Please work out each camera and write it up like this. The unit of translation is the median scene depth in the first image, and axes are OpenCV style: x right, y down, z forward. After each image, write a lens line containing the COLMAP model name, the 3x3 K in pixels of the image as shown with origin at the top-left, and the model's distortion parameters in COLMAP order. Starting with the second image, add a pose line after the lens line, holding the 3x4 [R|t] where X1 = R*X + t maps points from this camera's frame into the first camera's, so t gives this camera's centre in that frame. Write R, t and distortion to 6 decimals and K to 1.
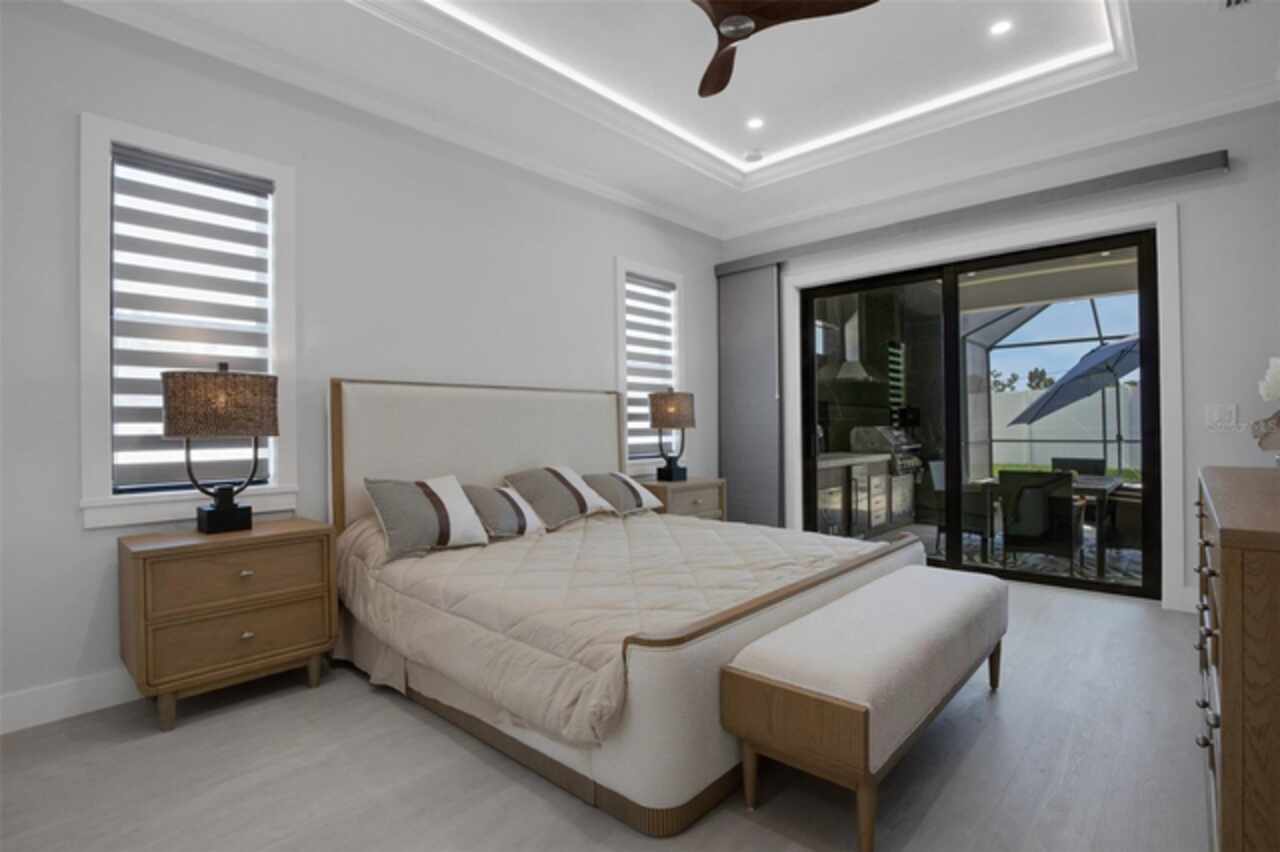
lens RADIAL K [[607.7, 0, 684.1], [0, 607.7, 425.2], [0, 0, 1]] dist [0.000296, -0.000138]
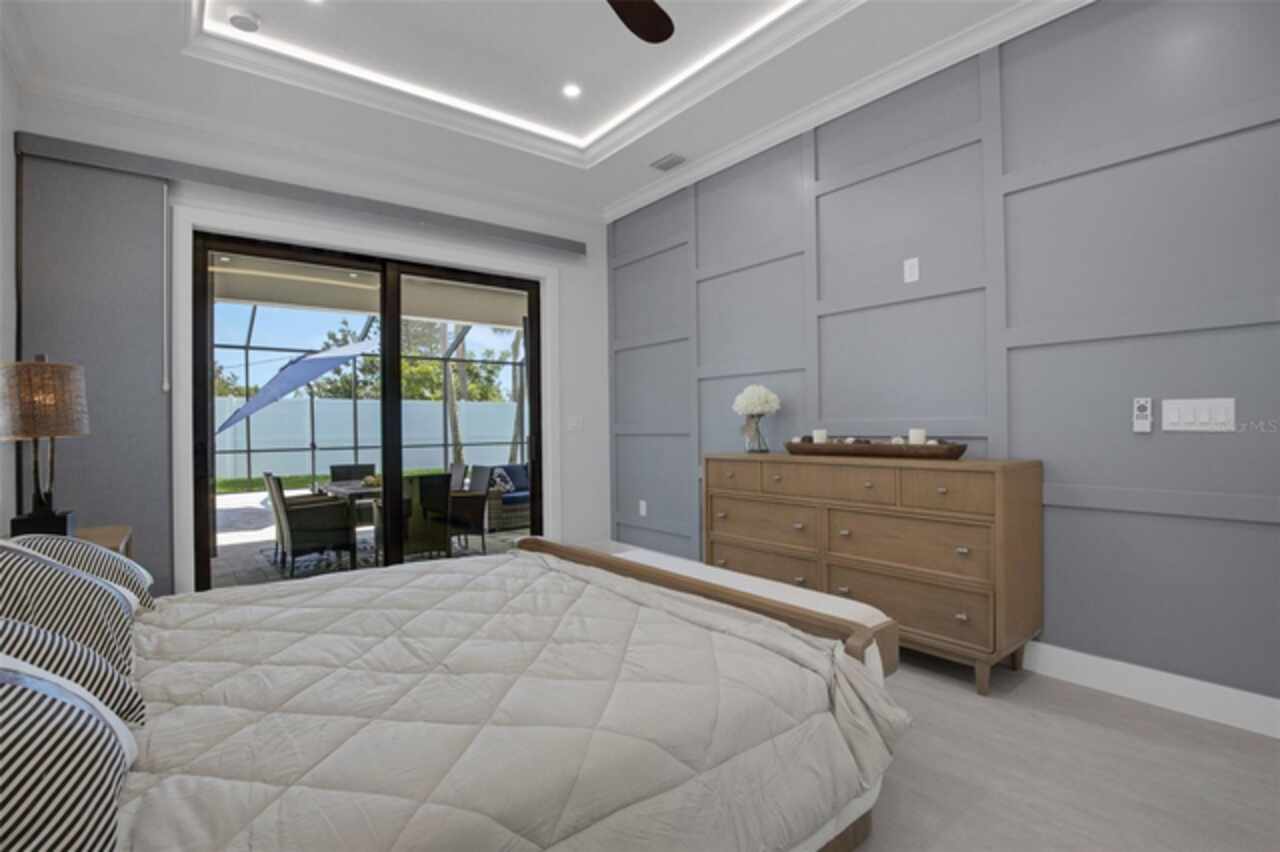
lens RADIAL K [[614.4, 0, 647.9], [0, 614.4, 422.6], [0, 0, 1]] dist [-0.015175, -0.000417]
pose [[0.199187, 0.009718, 0.979913, -0.377895], [0.015436, 0.999796, -0.013053, 0.005223], [-0.979840, 0.017726, 0.198996, 0.390928]]
